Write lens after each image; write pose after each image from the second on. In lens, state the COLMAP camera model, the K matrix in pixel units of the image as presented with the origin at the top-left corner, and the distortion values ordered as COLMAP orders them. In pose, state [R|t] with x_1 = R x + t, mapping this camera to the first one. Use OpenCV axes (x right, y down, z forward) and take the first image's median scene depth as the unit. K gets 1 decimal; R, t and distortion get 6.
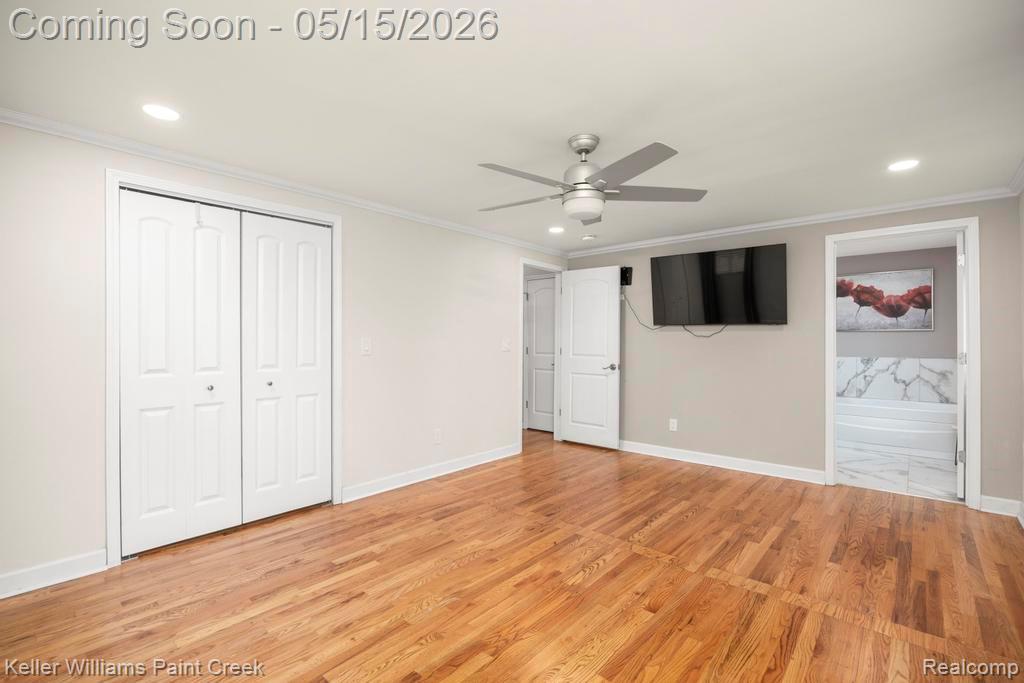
lens RADIAL K [[454.3, 0, 509.9], [0, 454.3, 341.3], [0, 0, 1]] dist [-0.011199, 0.000693]
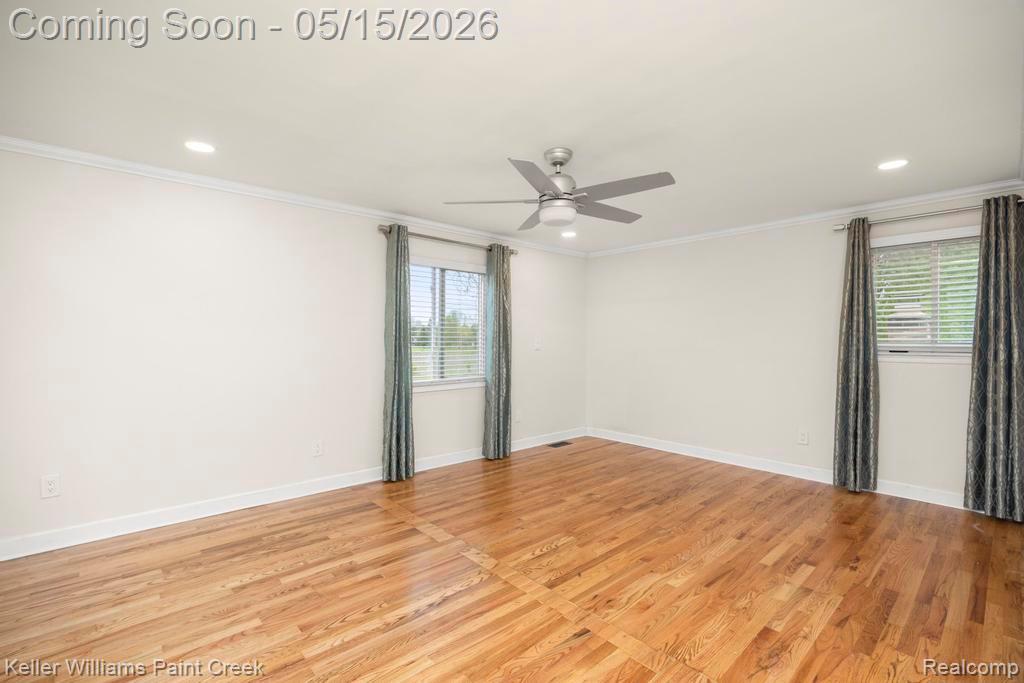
lens RADIAL K [[454.3, 0, 511.7], [0, 454.3, 341.0], [0, 0, 1]] dist [-0.011199, 0.000693]
pose [[-0.994227, -0.002701, 0.107263, 0.146107], [-0.001717, 0.999956, 0.009263, -0.004264], [-0.107283, 0.009025, -0.994188, 1.986422]]
